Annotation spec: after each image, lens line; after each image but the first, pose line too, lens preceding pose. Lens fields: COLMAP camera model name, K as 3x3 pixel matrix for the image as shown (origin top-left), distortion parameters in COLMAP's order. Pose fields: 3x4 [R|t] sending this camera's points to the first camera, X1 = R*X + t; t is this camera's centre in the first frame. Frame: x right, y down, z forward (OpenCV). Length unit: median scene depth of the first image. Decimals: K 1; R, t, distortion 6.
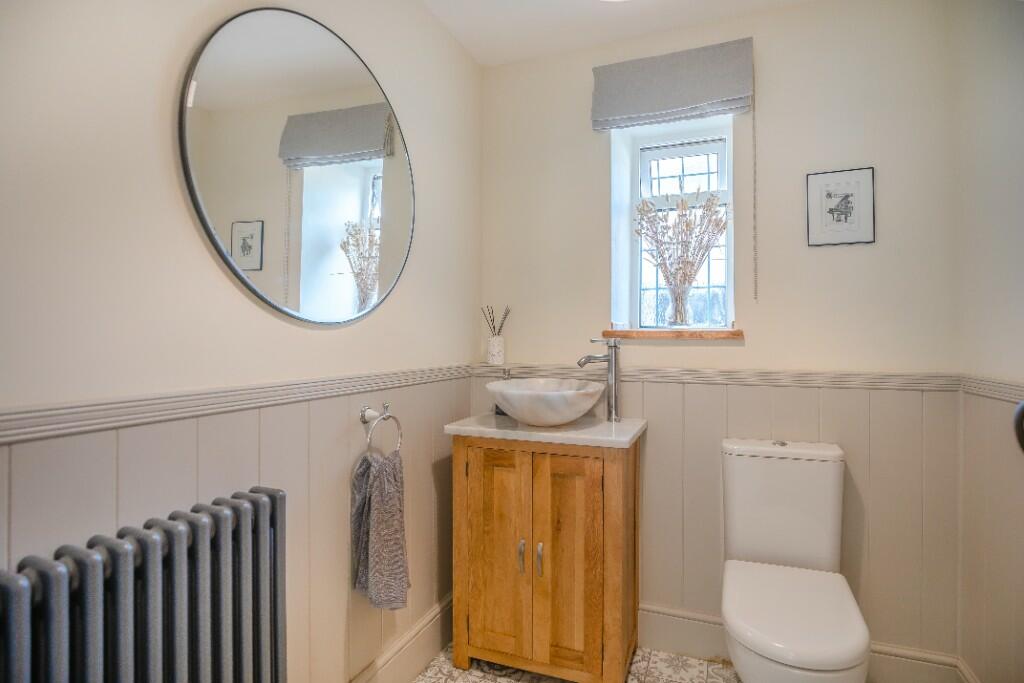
lens RADIAL K [[528.8, 0, 512.0], [0, 528.8, 341.5], [0, 0, 1]] dist [-0.001997, -0.000215]
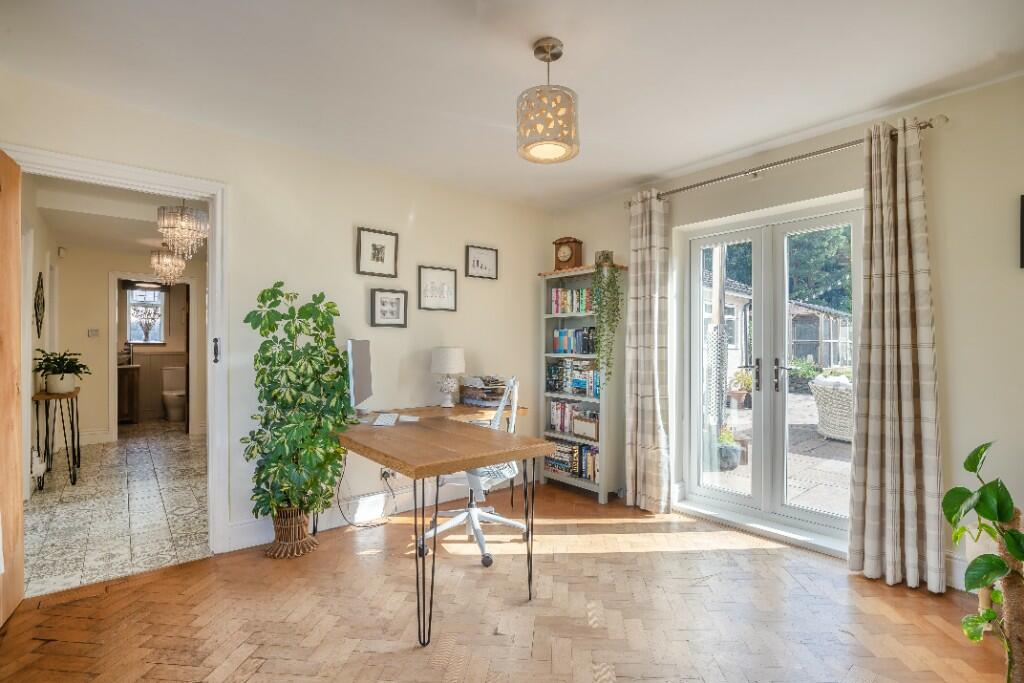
lens RADIAL K [[466.3, 0, 512.0], [0, 466.3, 341.5], [0, 0, 1]] dist [0.000565, 0.000061]
pose [[0.486671, 0.002736, 0.873581, -1.401095], [0.004153, 0.999977, -0.005445, -0.000777], [-0.873575, 0.006278, 0.486648, -3.069445]]
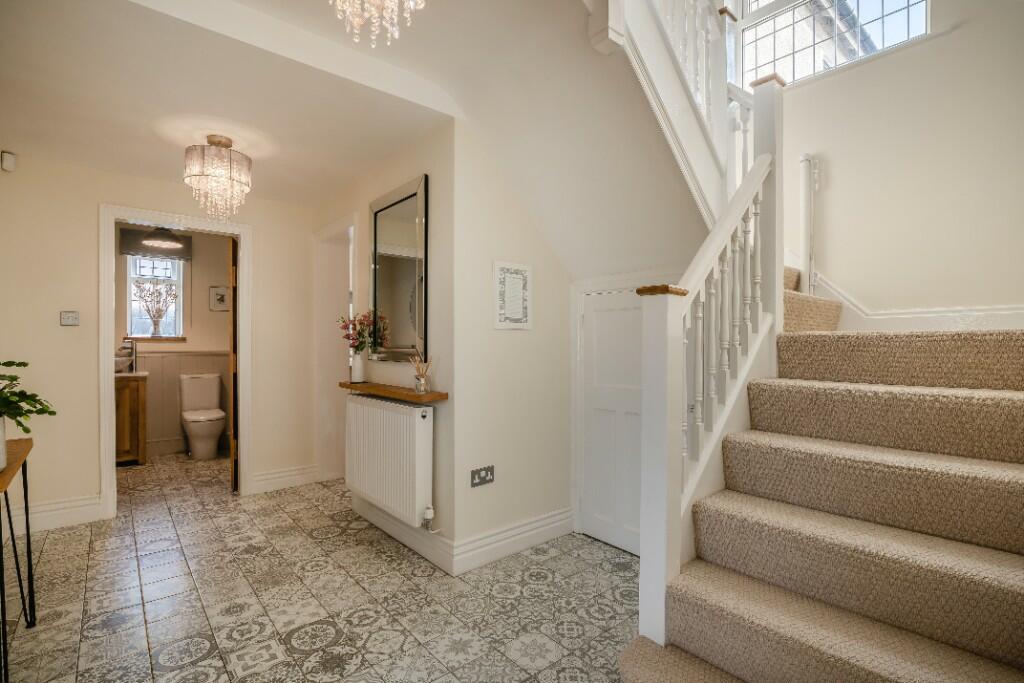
lens RADIAL K [[480.4, 0, 512.0], [0, 480.4, 341.5], [0, 0, 1]] dist [-0.000149, -0.000046]
pose [[0.489726, 0.000880, 0.871876, -0.894319], [-0.000225, 1.000000, -0.000884, 0.001966], [-0.871877, 0.000237, 0.489726, -1.671959]]
